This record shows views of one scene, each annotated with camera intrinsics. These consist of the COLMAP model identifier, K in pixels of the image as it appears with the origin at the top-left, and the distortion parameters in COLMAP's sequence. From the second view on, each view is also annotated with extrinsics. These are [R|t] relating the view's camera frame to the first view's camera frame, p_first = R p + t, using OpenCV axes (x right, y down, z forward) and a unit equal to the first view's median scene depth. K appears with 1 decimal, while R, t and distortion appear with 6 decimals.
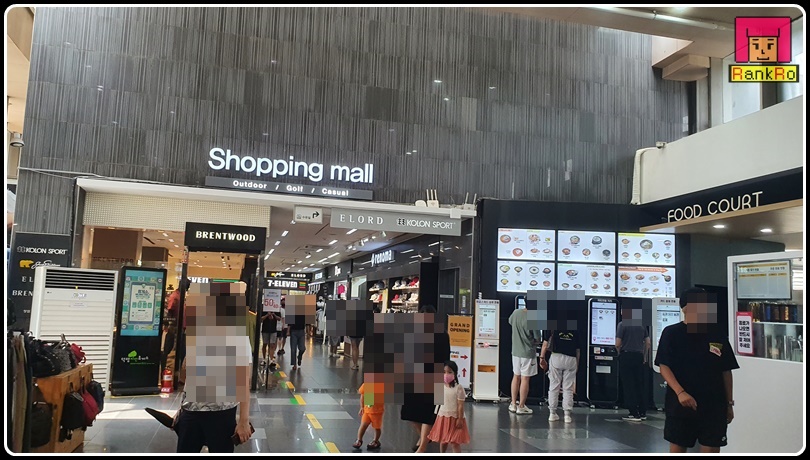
lens RADIAL K [[648.8, 0, 383.0], [0, 648.8, 231.3], [0, 0, 1]] dist [0.004376, 0.000482]
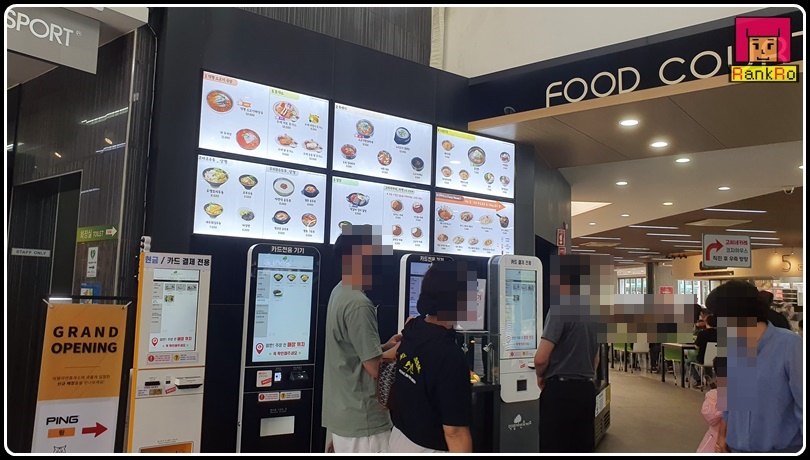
lens RADIAL K [[600.9, 0, 369.9], [0, 600.9, 228.5], [0, 0, 1]] dist [0.032607, -0.001527]
pose [[0.812208, 0.041071, 0.581920, 0.054070], [-0.062730, 0.997884, 0.017127, 0.076672], [-0.579985, -0.050415, 0.813066, 0.652512]]
